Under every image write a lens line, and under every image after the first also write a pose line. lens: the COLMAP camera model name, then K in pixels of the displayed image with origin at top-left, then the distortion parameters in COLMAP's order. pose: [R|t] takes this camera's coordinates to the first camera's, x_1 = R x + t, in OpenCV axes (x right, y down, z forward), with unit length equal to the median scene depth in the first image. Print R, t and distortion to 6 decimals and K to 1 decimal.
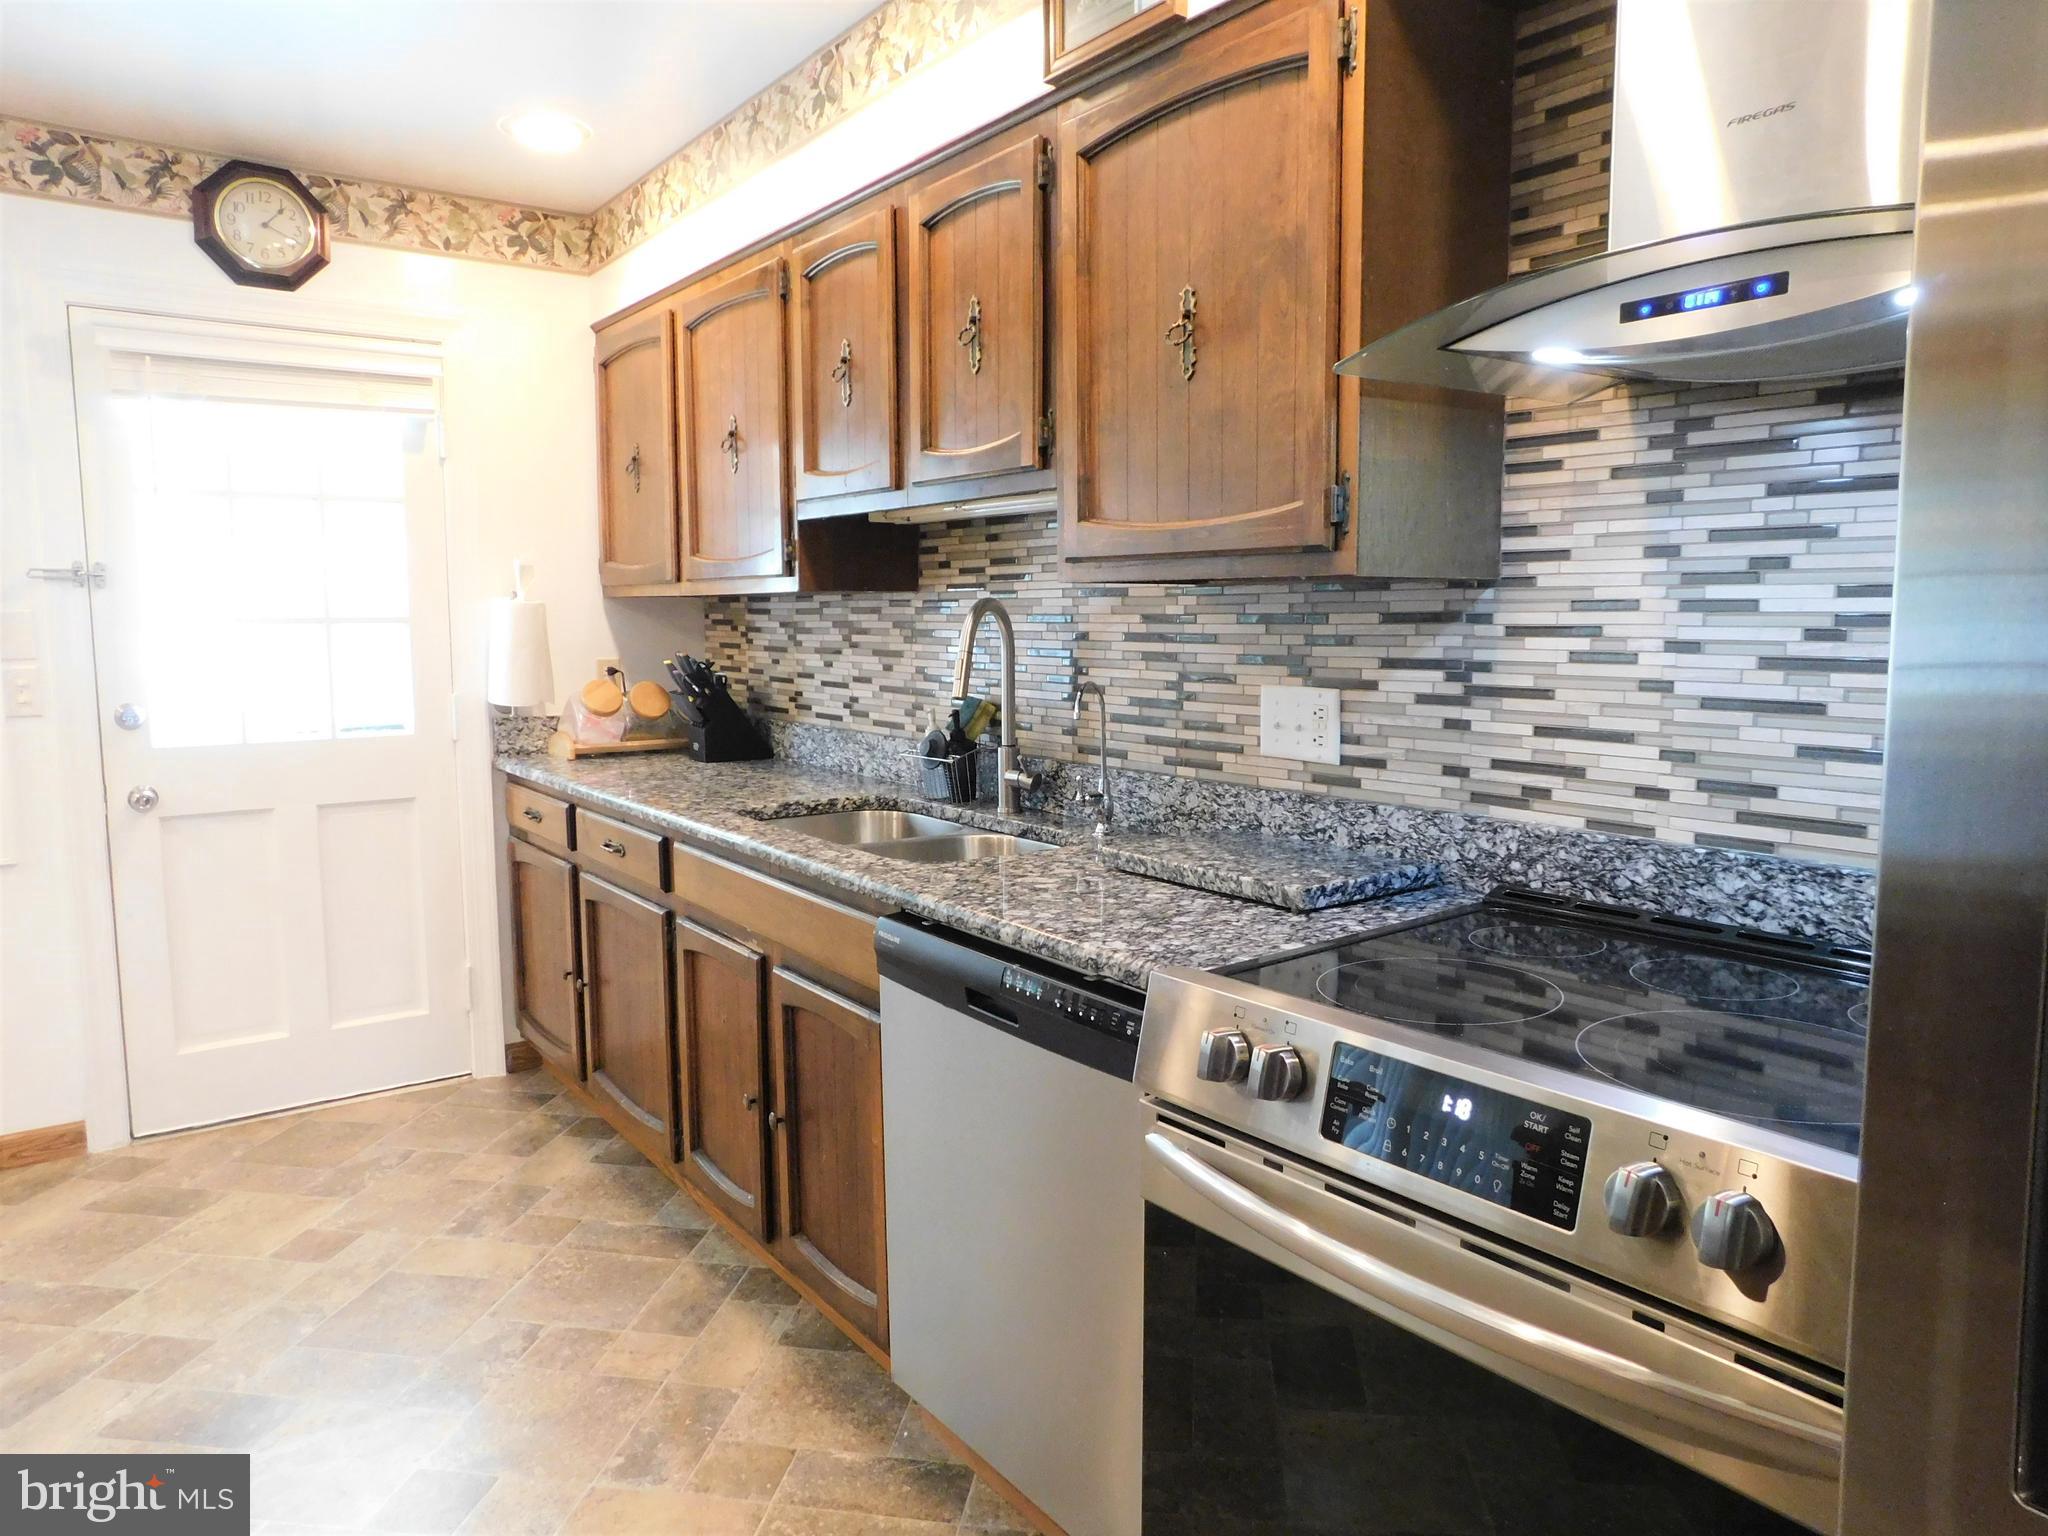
lens RADIAL K [[1368.5, 0, 1027.5], [0, 1368.5, 755.6], [0, 0, 1]] dist [-0.060382, 0.044463]
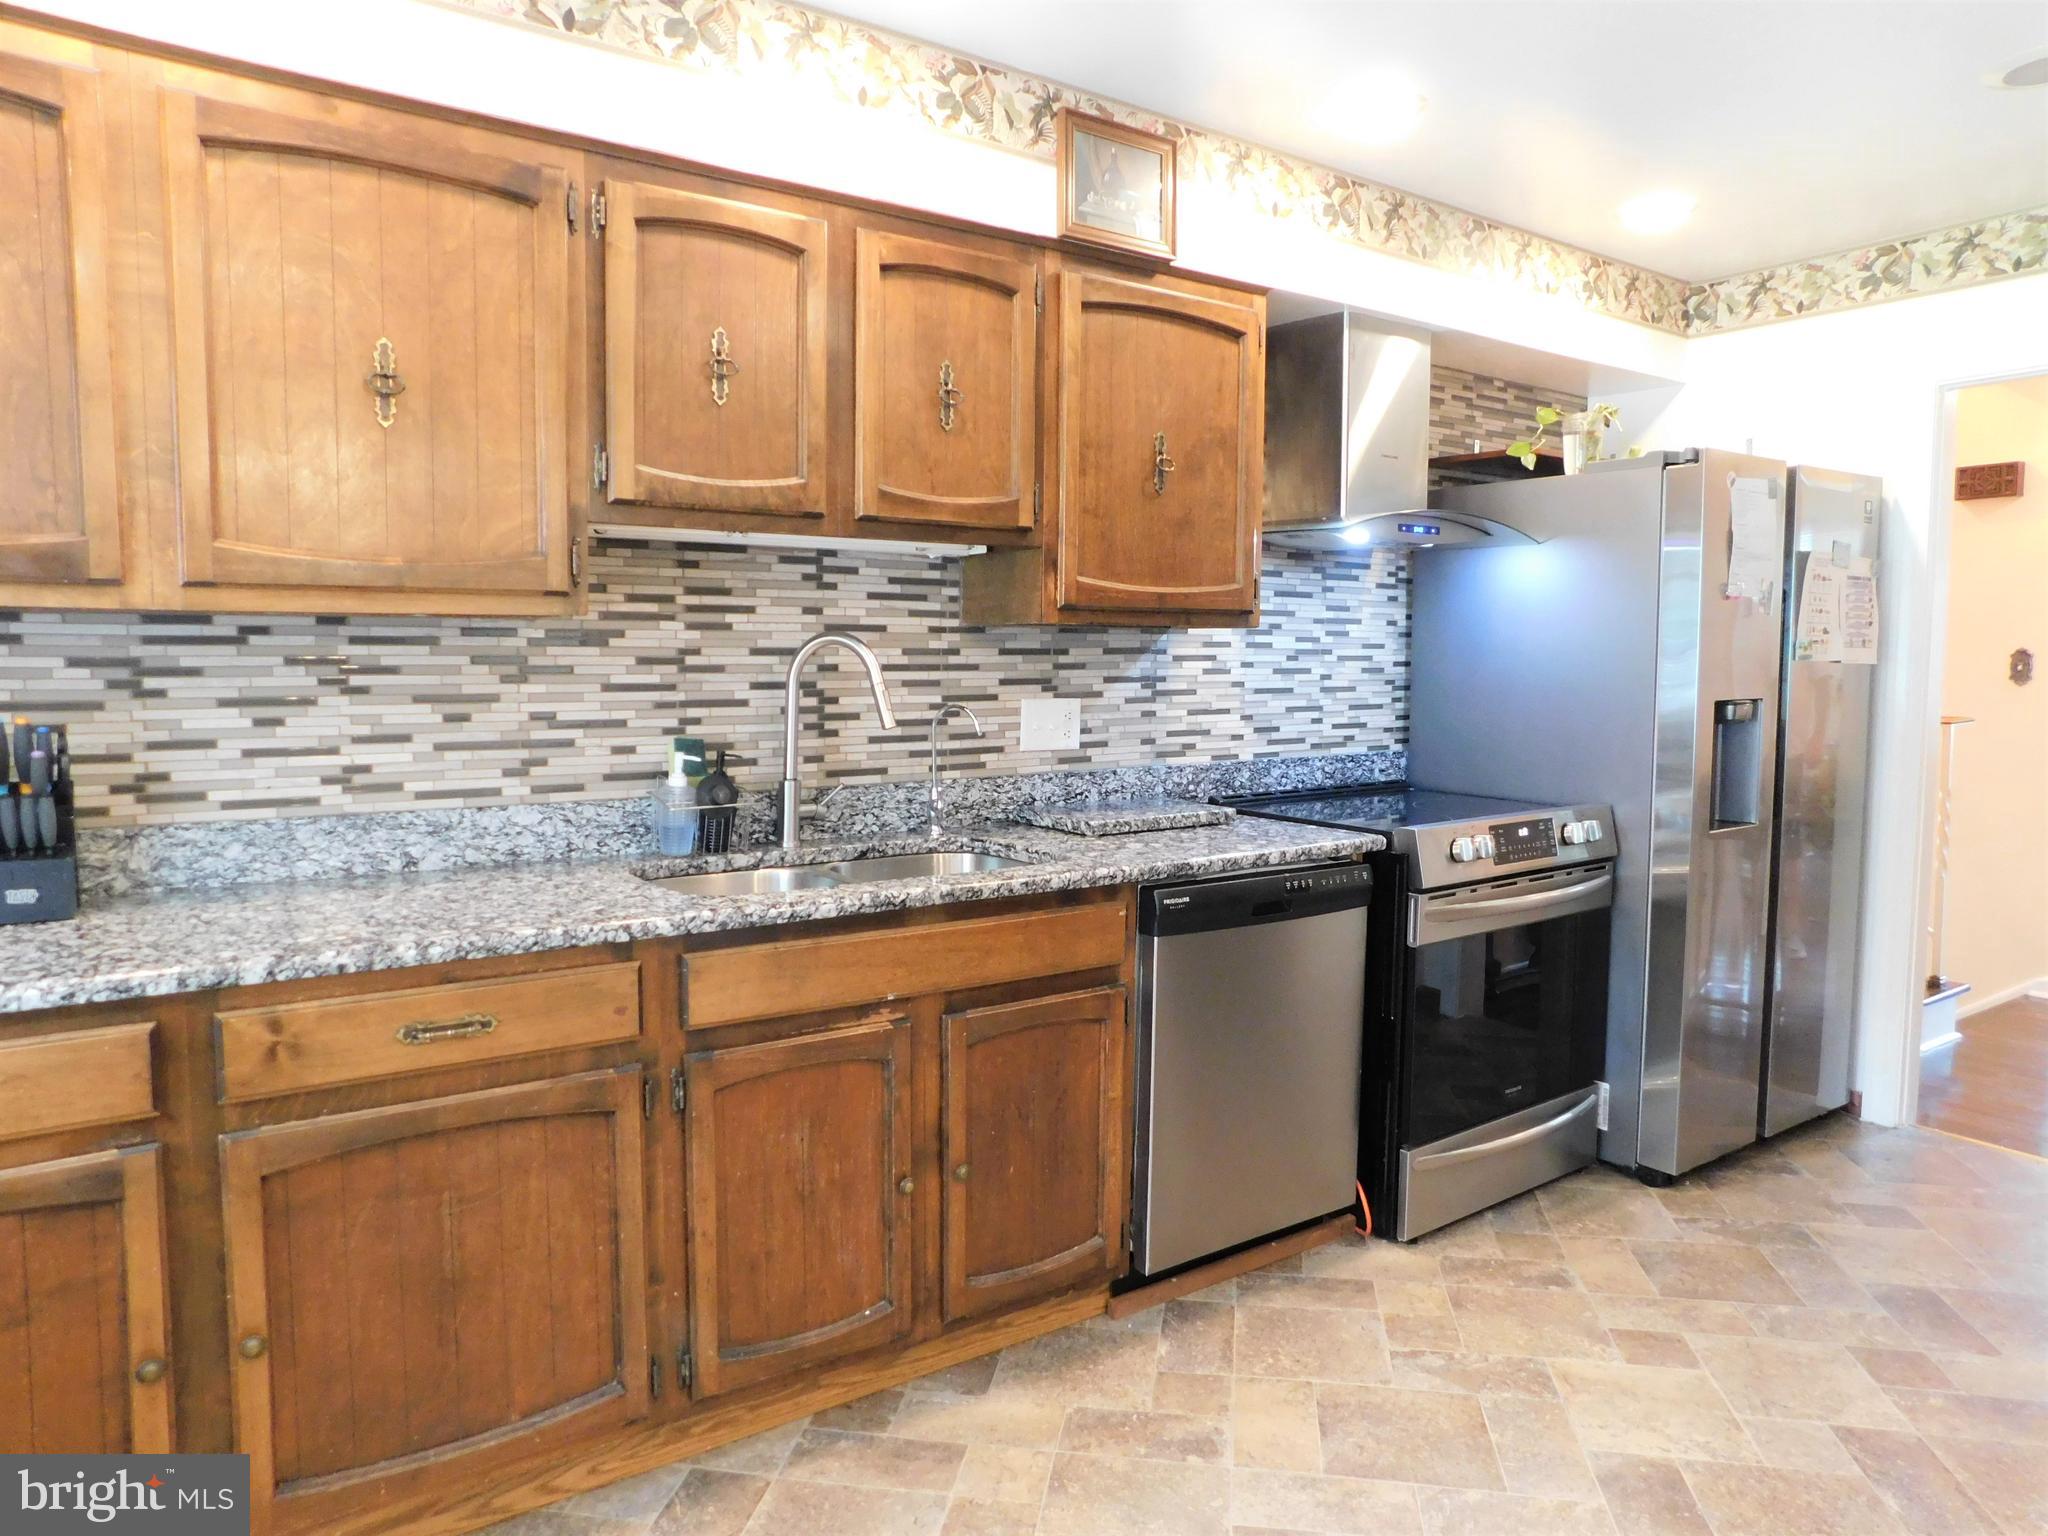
lens RADIAL K [[1368.5, 0, 1029.8], [0, 1368.5, 758.0], [0, 0, 1]] dist [-0.060382, 0.044463]
pose [[0.006452, -0.075080, 0.997157, -1.290604], [0.100228, 0.992204, 0.074059, -0.101373], [-0.994944, 0.099465, 0.013927, 1.046664]]
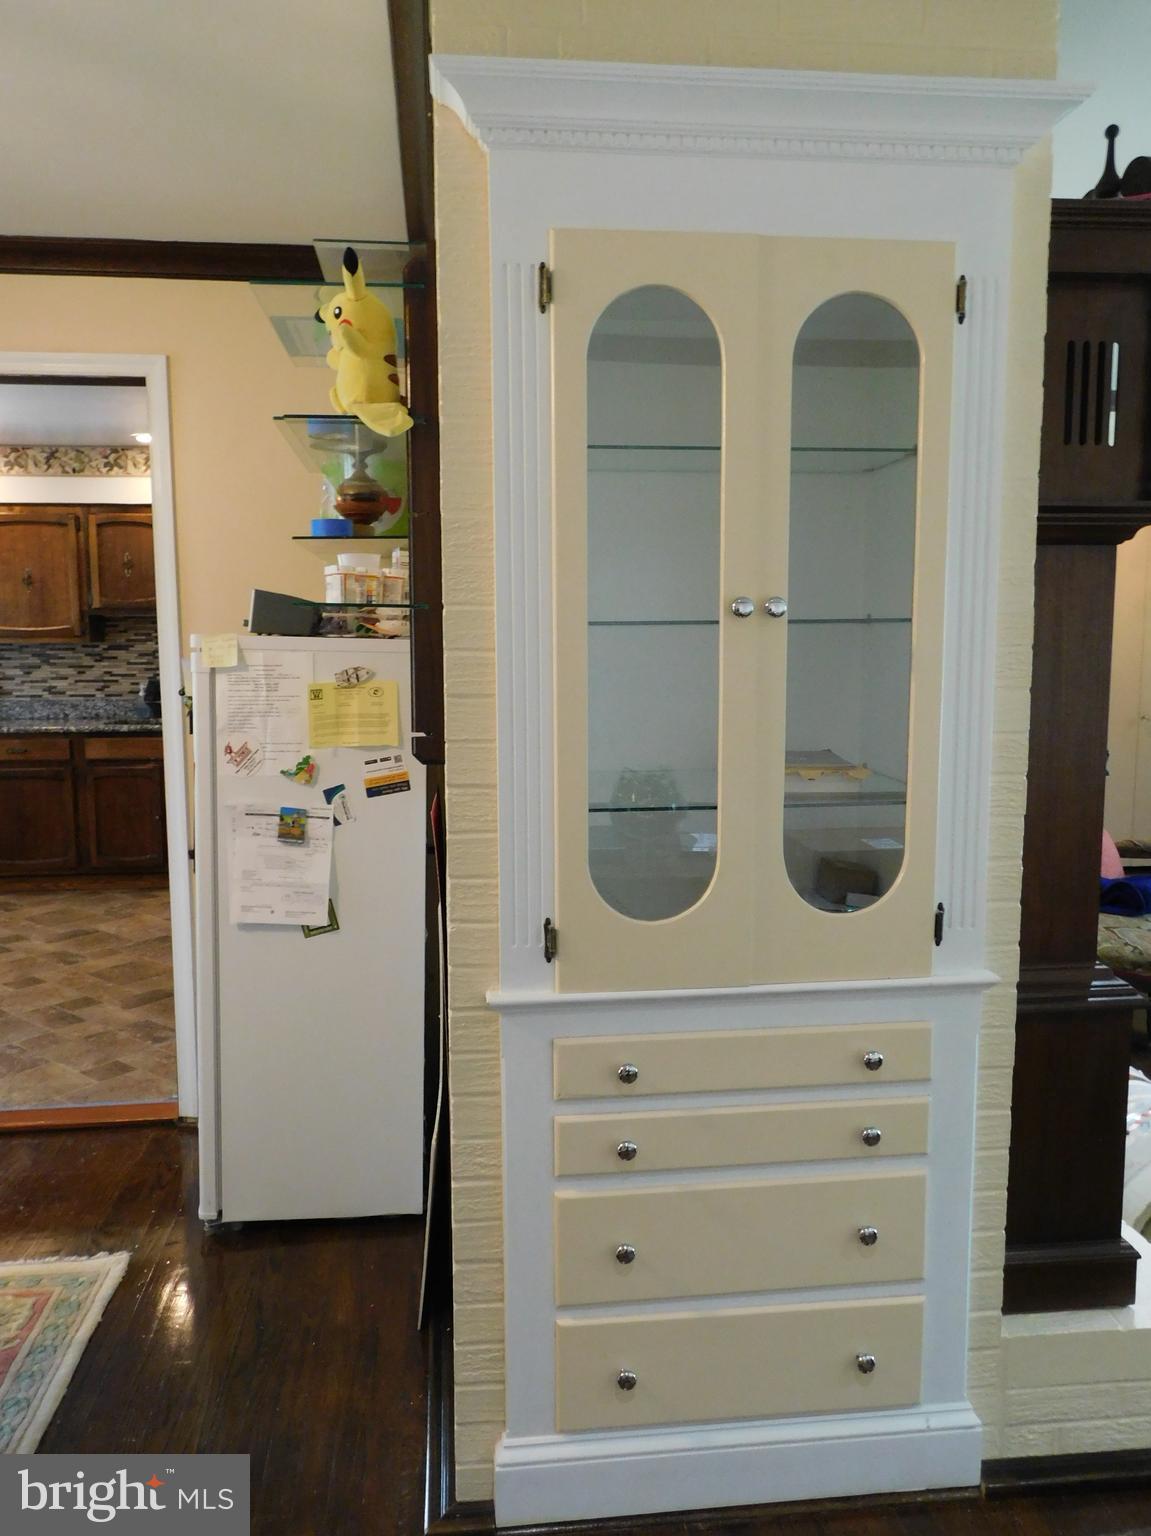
lens RADIAL K [[1198.9, 0, 576.4], [0, 1198.9, 772.2], [0, 0, 1]] dist [0.009140, 0.003436]
pose [[0.501611, -0.105131, 0.858682, -2.351999], [0.095442, 0.993254, 0.065853, 0.087060], [-0.859812, 0.048921, 0.508261, -1.315039]]
